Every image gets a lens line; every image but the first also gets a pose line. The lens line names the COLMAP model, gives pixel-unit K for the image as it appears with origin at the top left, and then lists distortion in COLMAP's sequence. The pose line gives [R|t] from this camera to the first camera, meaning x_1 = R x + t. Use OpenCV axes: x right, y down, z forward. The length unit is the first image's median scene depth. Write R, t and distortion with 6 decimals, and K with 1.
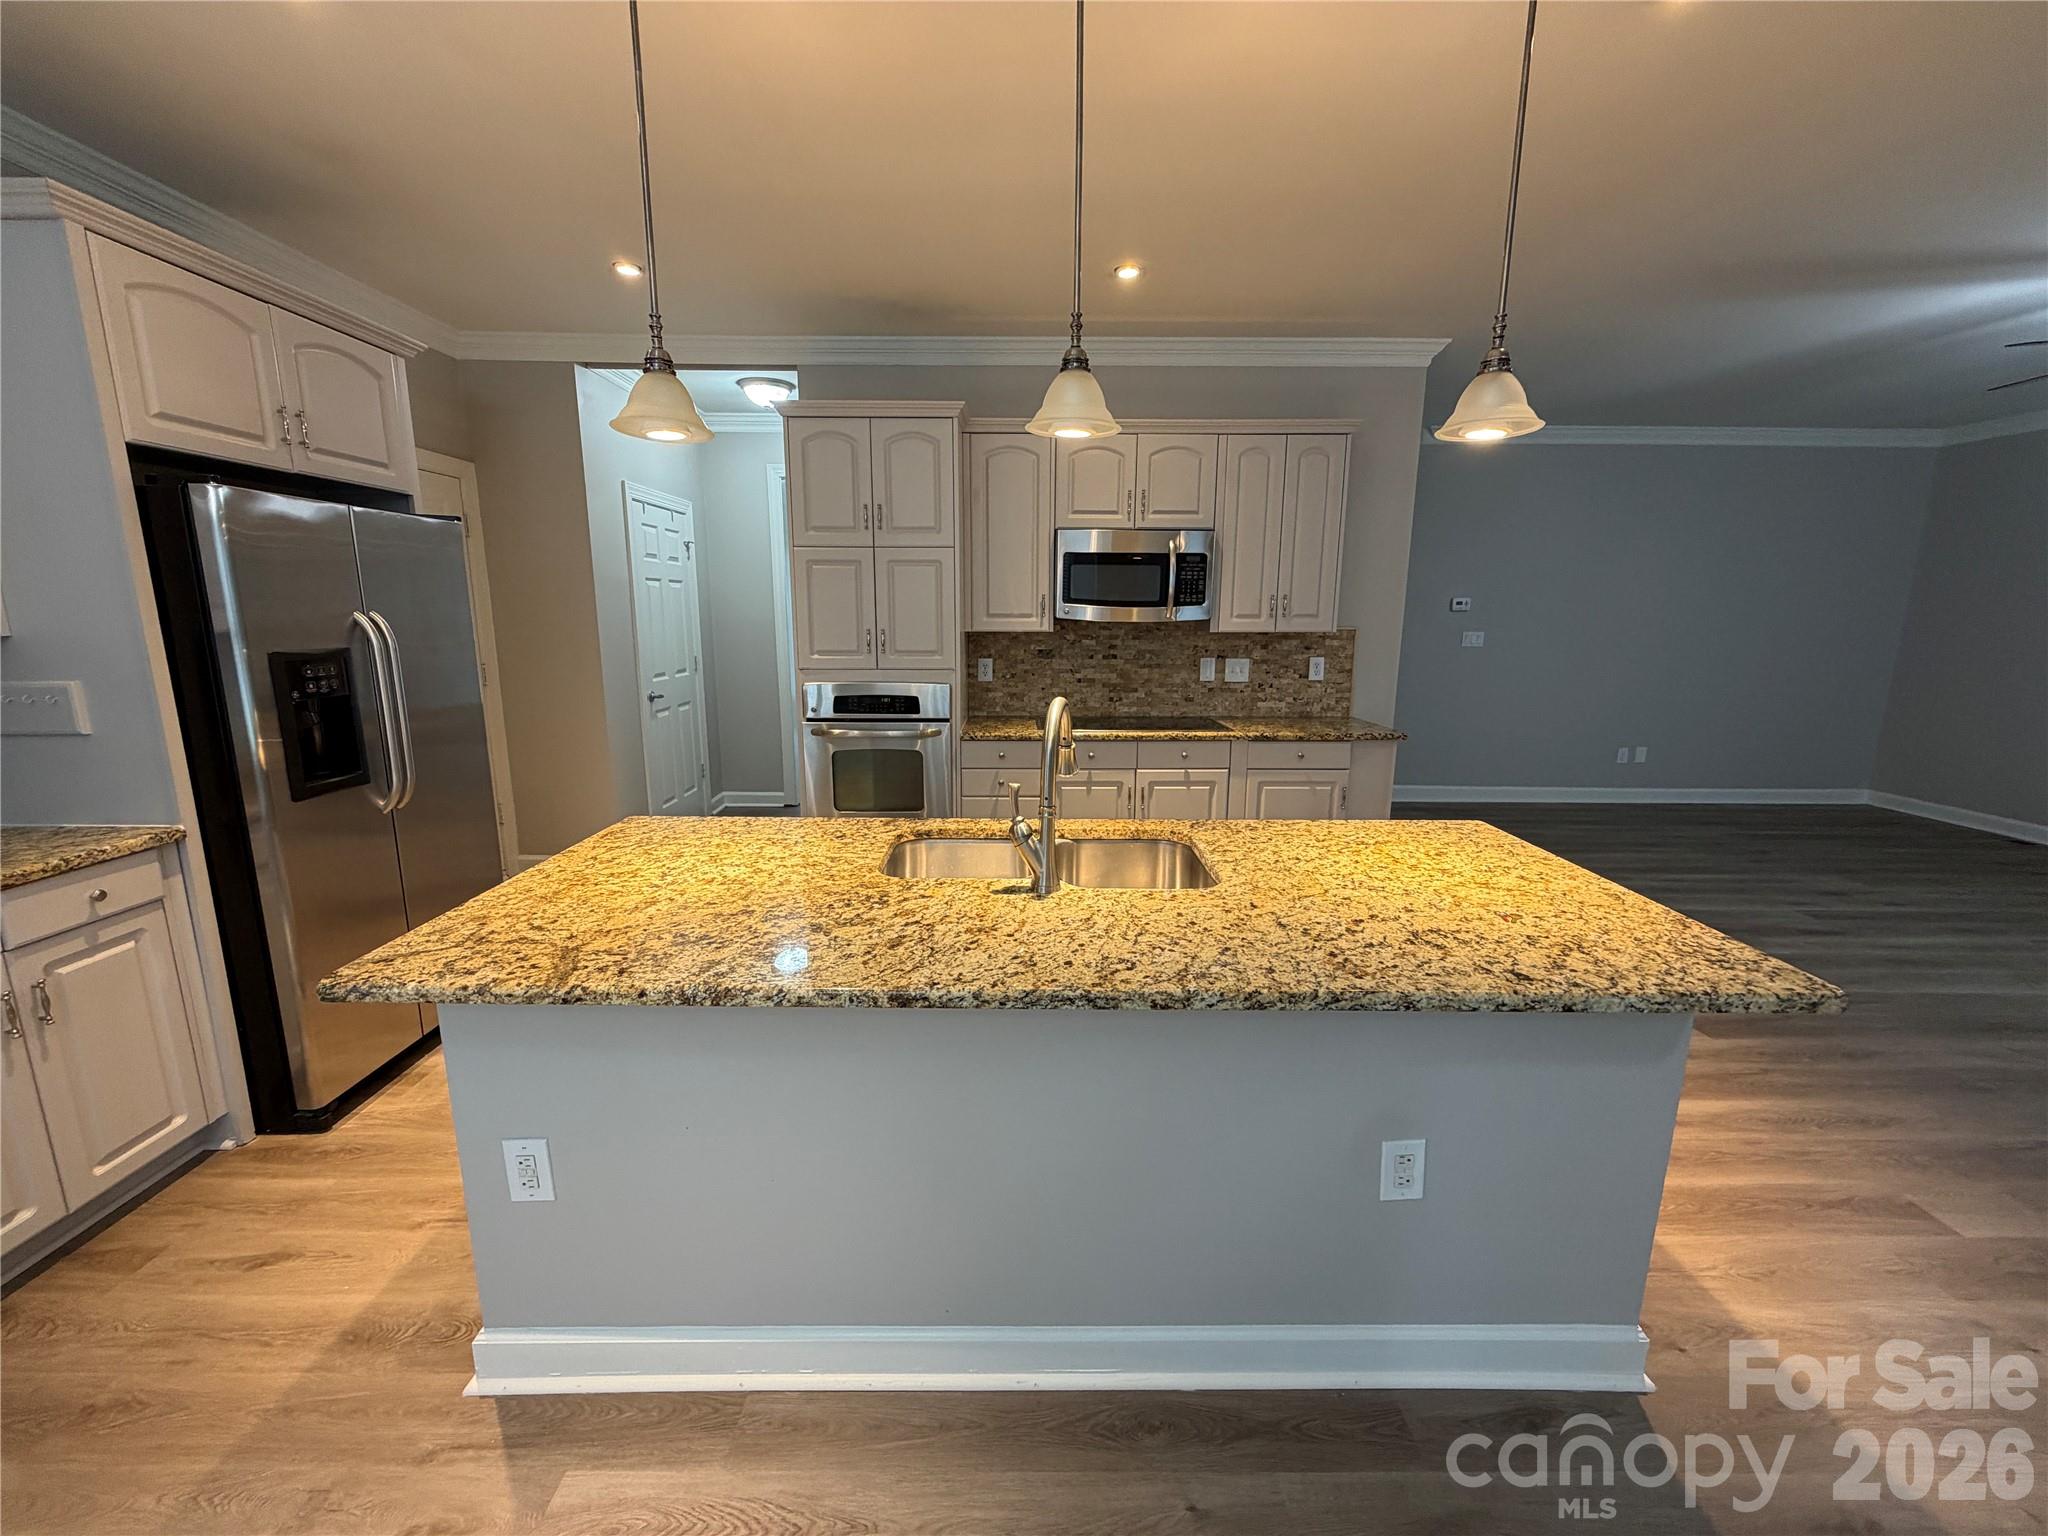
lens RADIAL K [[816.4, 0, 1017.8], [0, 816.4, 766.1], [0, 0, 1]] dist [-0.000208, -0.000058]
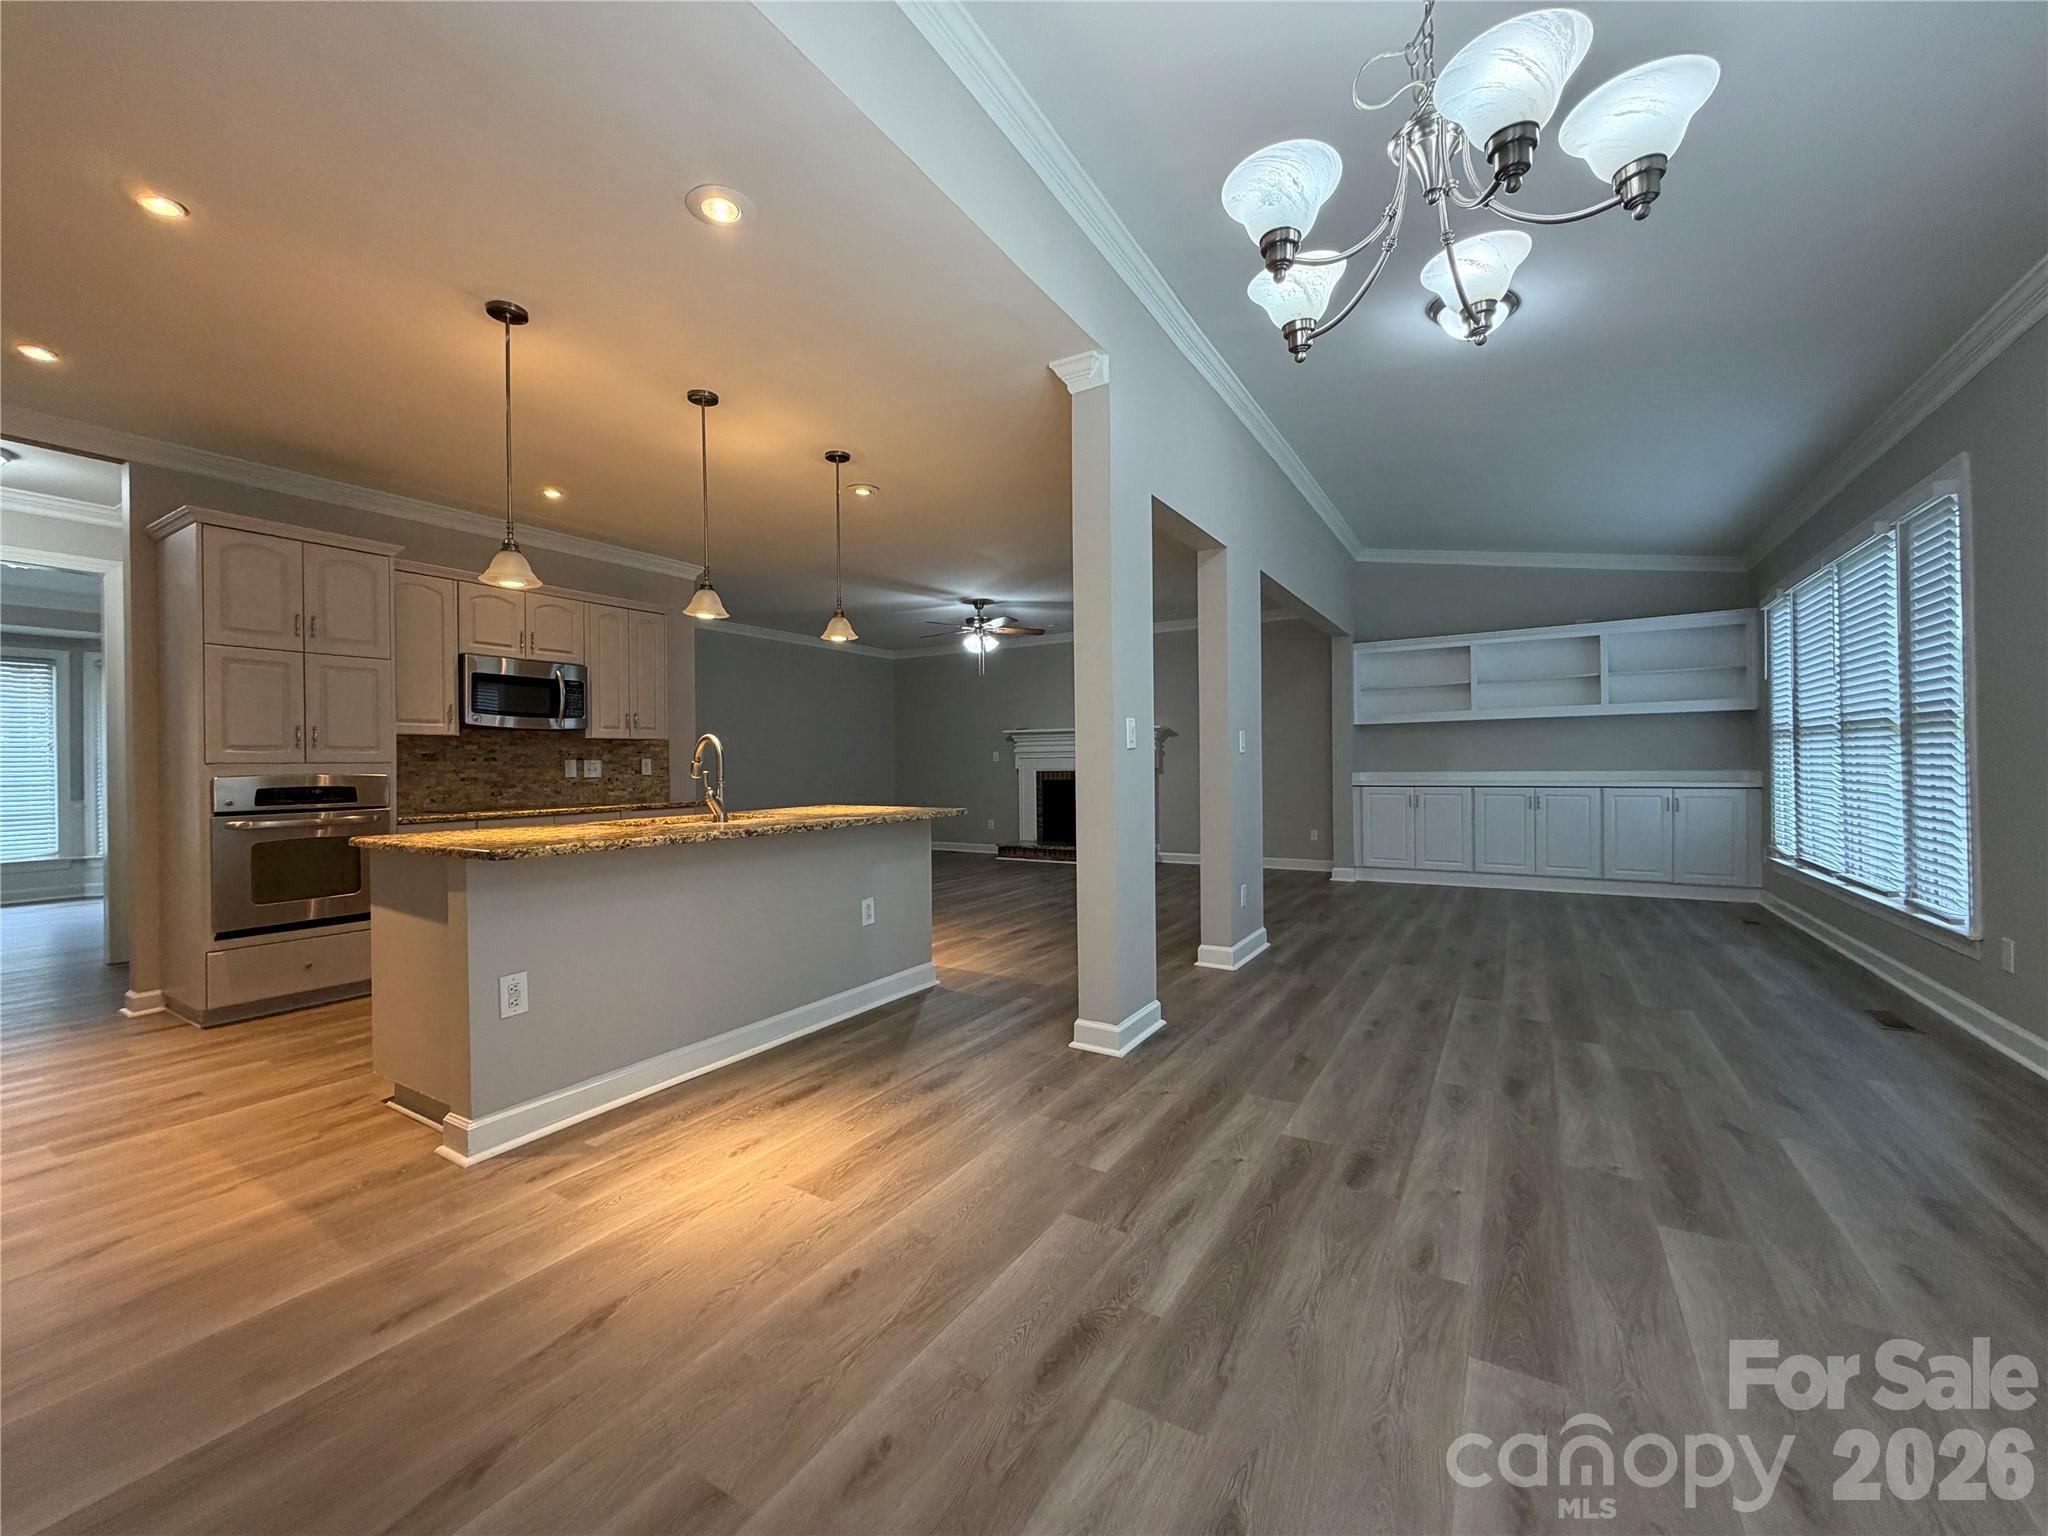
lens RADIAL K [[816.4, 0, 1018.5], [0, 816.4, 764.5], [0, 0, 1]] dist [-0.000208, -0.000058]
pose [[0.527868, -0.010448, 0.849262, -0.584900], [0.174934, 0.979822, -0.096678, 0.149292], [-0.831116, 0.199598, 0.519045, -0.329410]]
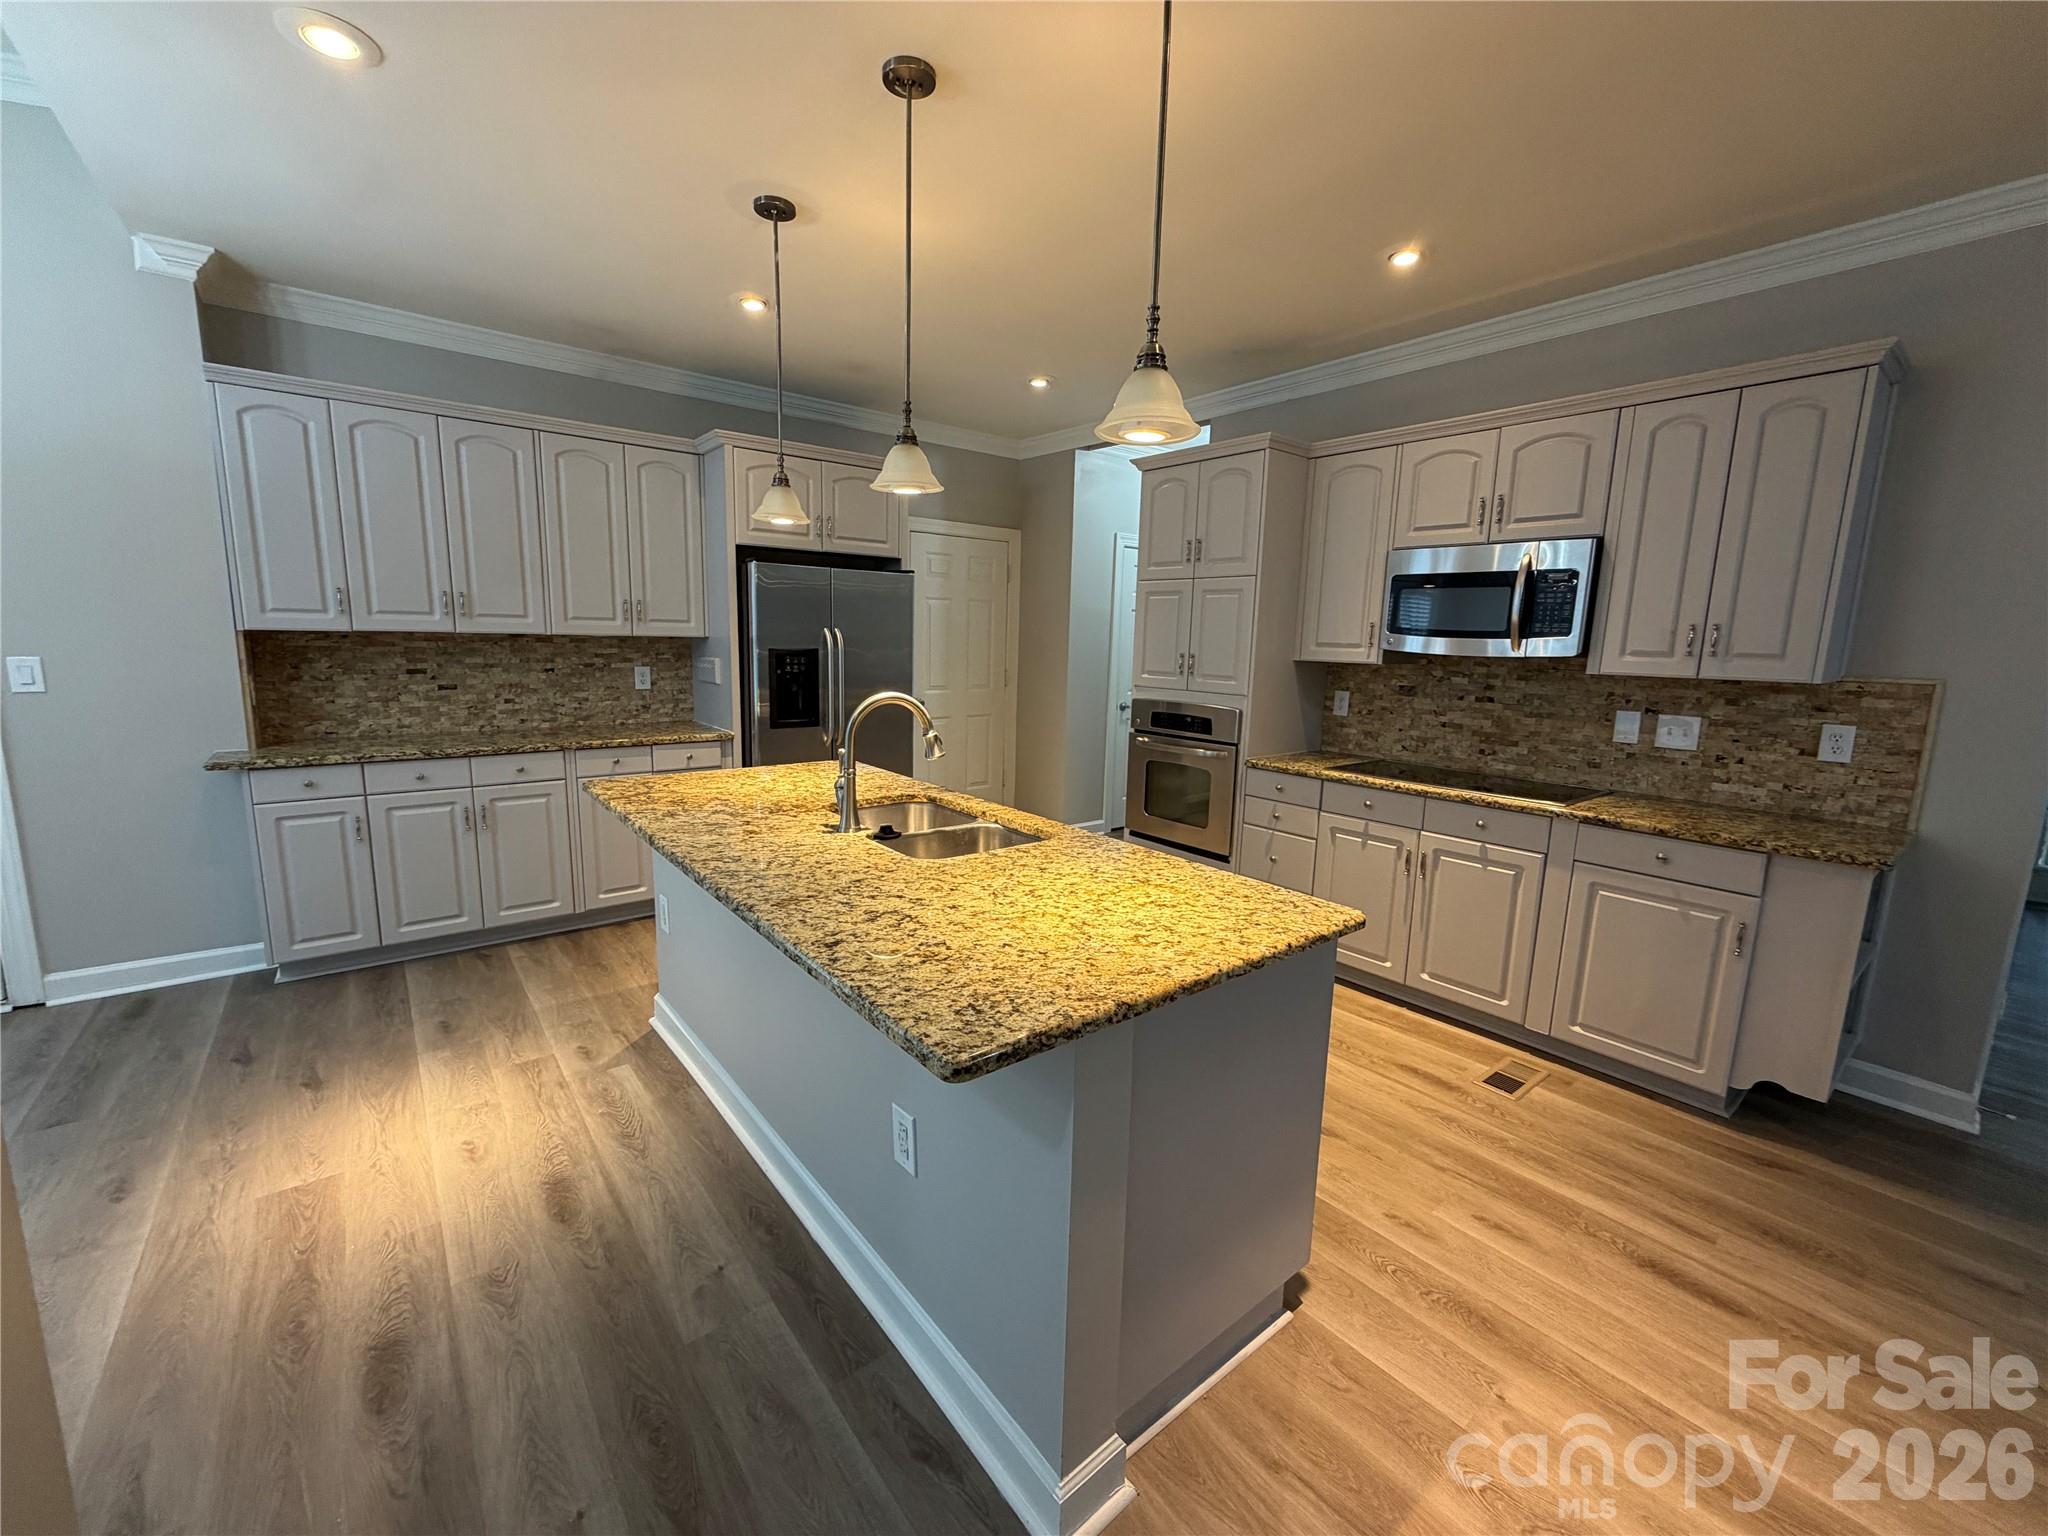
lens RADIAL K [[816.4, 0, 1017.3], [0, 816.4, 766.4], [0, 0, 1]] dist [-0.000208, -0.000058]
pose [[0.622289, 0.137645, -0.770591, 0.532990], [-0.169766, 0.984720, 0.038799, -0.023387], [0.764157, 0.106676, 0.636148, 0.149943]]
